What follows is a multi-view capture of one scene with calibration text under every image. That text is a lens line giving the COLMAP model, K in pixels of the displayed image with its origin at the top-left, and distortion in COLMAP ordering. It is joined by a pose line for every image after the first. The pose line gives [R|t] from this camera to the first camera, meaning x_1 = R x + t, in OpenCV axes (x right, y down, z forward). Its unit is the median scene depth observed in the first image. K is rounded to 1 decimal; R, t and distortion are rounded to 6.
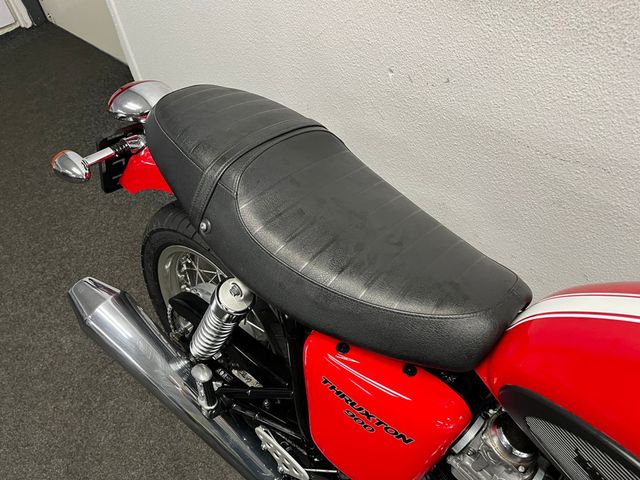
lens RADIAL K [[478.3, 0, 320.0], [0, 478.3, 240.0], [0, 0, 1]] dist [0.057371, -0.092904]
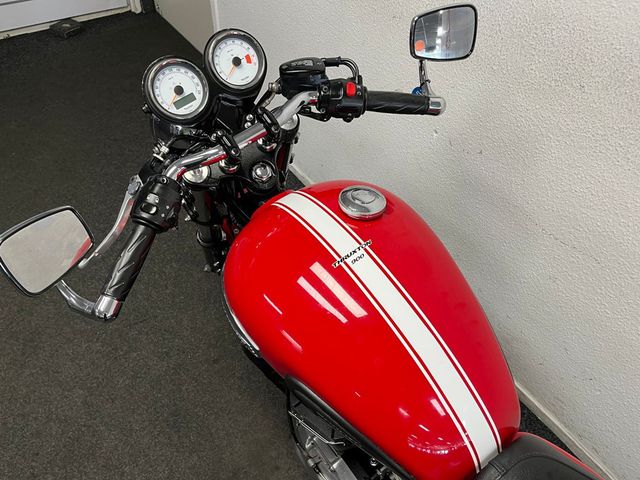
lens RADIAL K [[478.3, 0, 320.0], [0, 478.3, 240.0], [0, 0, 1]] dist [0.057371, -0.092904]
pose [[0.969172, 0.233659, -0.078158, 0.027841], [-0.236381, 0.971272, -0.027480, -0.004351], [0.069491, 0.045108, 0.996562, -0.141763]]
